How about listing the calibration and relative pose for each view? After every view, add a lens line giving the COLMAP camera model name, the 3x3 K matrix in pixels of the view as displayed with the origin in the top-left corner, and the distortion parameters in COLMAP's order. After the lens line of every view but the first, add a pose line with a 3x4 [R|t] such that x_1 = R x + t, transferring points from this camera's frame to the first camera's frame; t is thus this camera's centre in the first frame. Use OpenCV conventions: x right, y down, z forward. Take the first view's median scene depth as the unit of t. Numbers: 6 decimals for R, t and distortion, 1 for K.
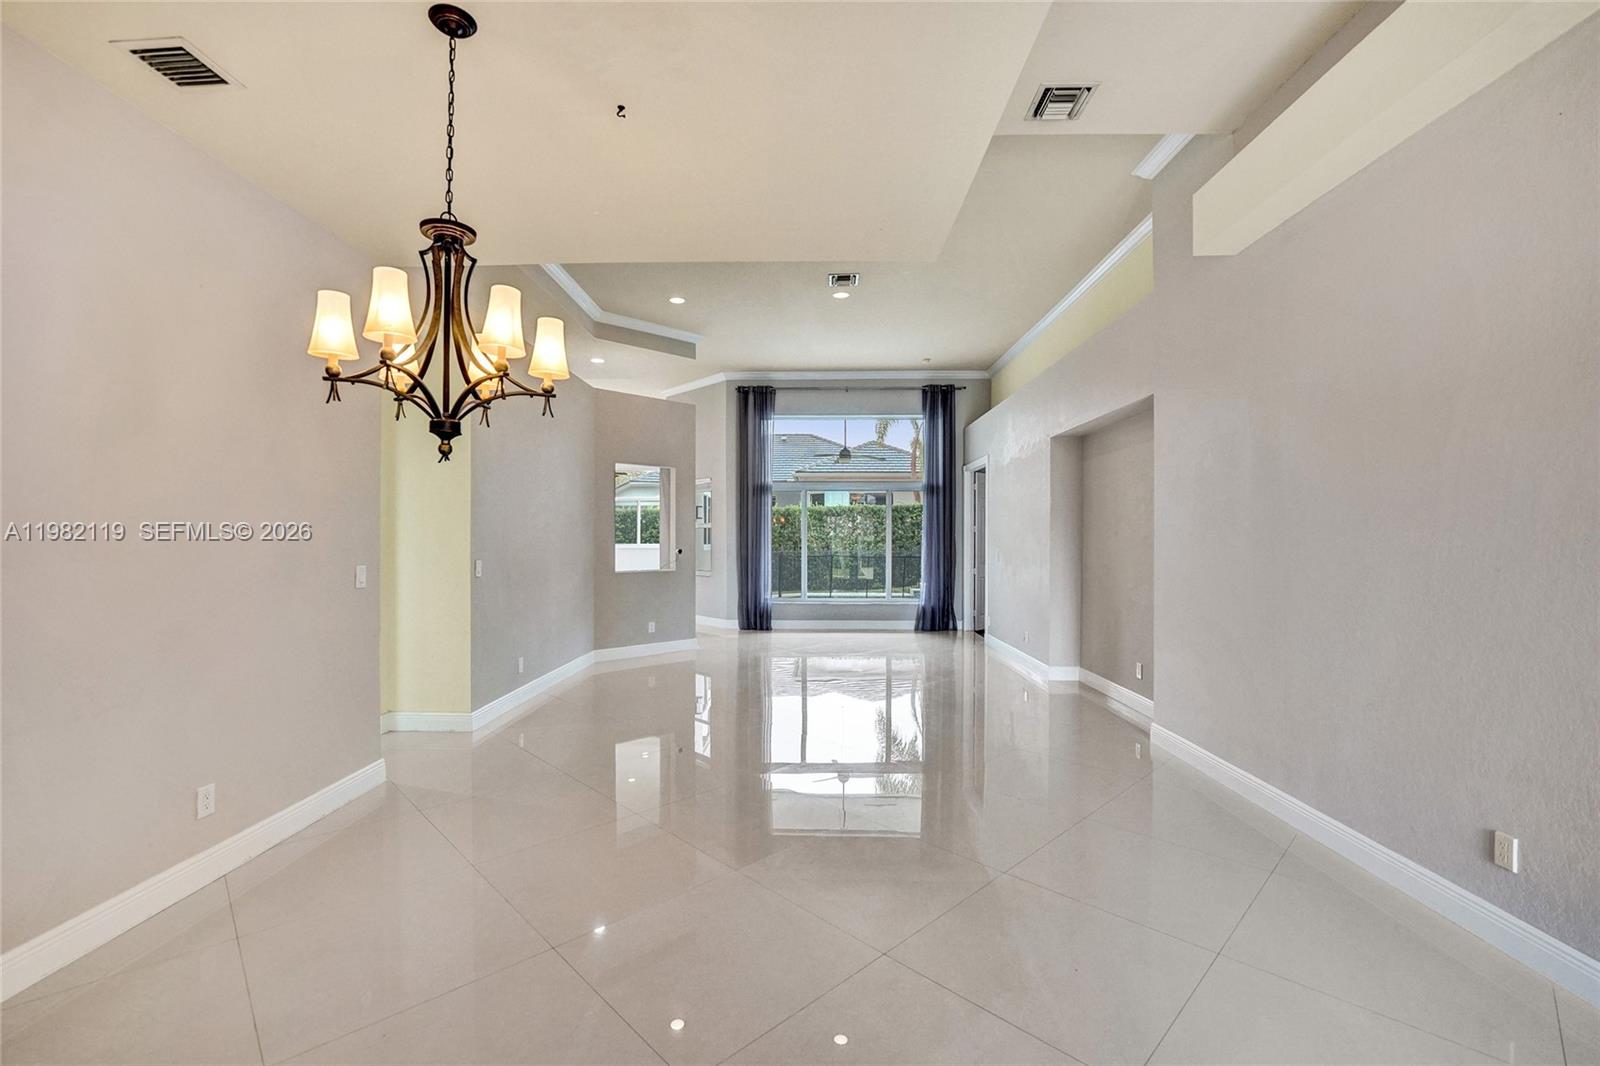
lens RADIAL K [[686.0, 0, 800.0], [0, 686.0, 533.0], [0, 0, 1]] dist [-0.015690, -0.000101]
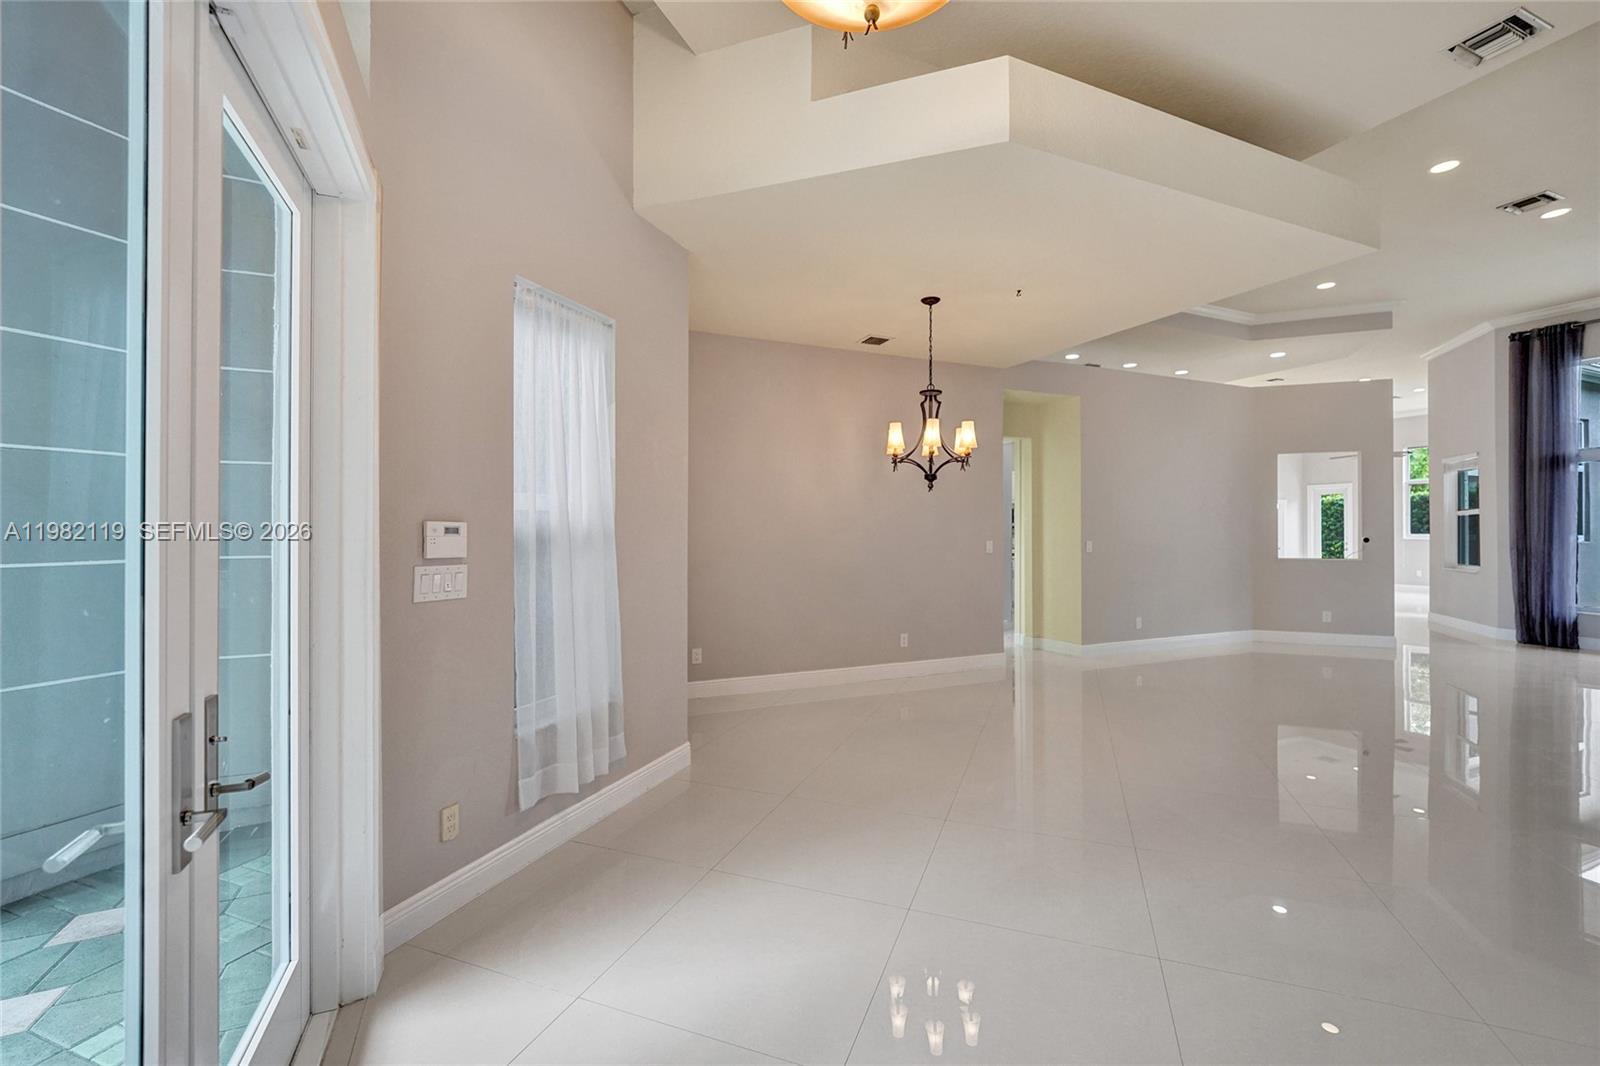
lens RADIAL K [[661.6, 0, 792.1], [0, 661.6, 525.7], [0, 0, 1]] dist [-0.015364, -0.000005]
pose [[0.426896, -0.009087, -0.904255, 0.234083], [0.009118, 0.999942, -0.005744, 0.003980], [0.904255, -0.005793, 0.426954, -0.070415]]
